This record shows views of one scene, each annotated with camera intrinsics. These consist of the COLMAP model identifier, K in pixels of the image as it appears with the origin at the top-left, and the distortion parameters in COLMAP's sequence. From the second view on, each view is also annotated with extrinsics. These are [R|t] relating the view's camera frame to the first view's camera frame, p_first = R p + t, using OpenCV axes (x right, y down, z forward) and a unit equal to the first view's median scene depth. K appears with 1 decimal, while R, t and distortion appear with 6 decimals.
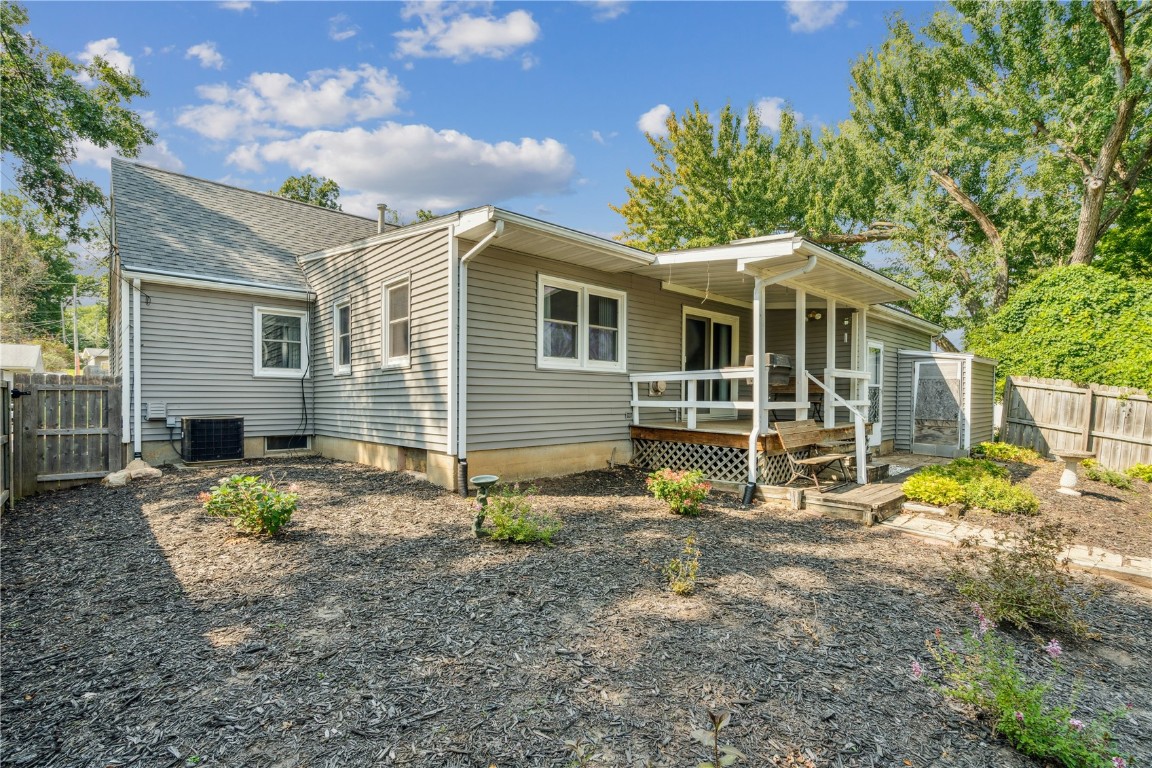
lens RADIAL K [[520.9, 0, 580.5], [0, 520.9, 390.1], [0, 0, 1]] dist [-0.001814, -0.000203]
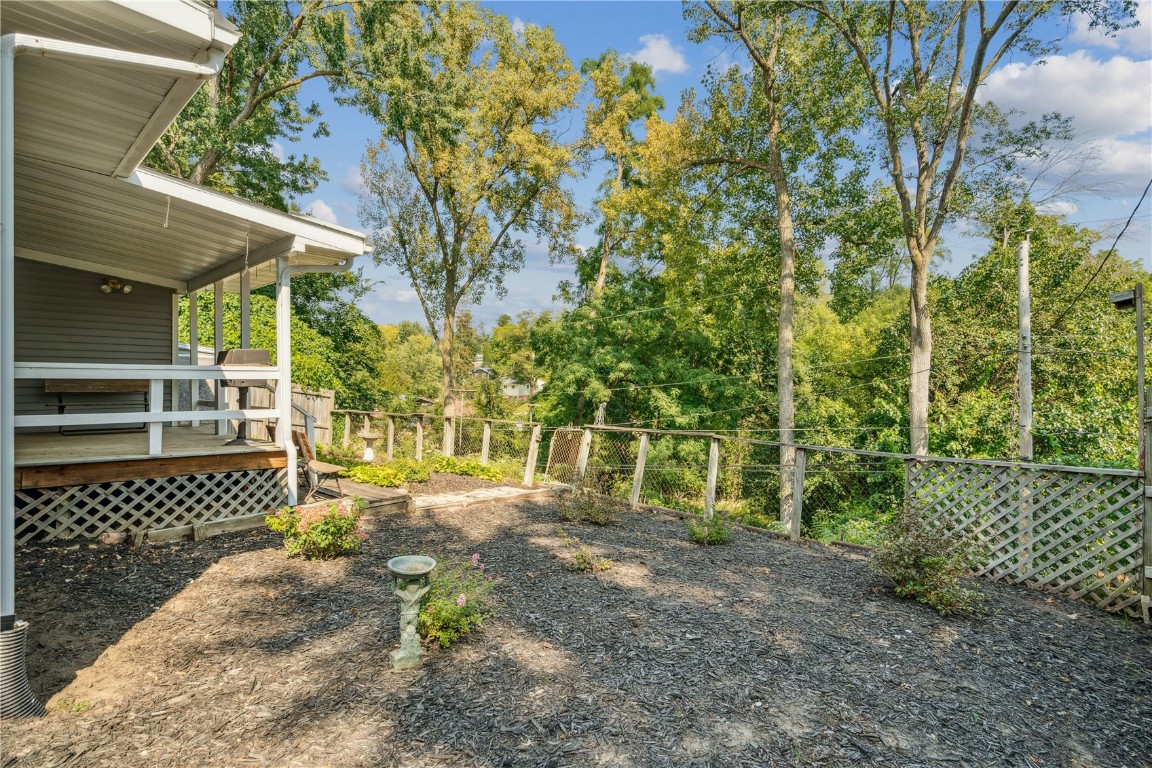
lens RADIAL K [[520.9, 0, 580.5], [0, 520.9, 390.1], [0, 0, 1]] dist [-0.001814, -0.000203]
pose [[-0.077174, 0.003854, 0.997010, -0.506020], [-0.013434, 0.999898, -0.004905, -0.010676], [-0.996927, -0.013773, -0.077114, 0.571284]]
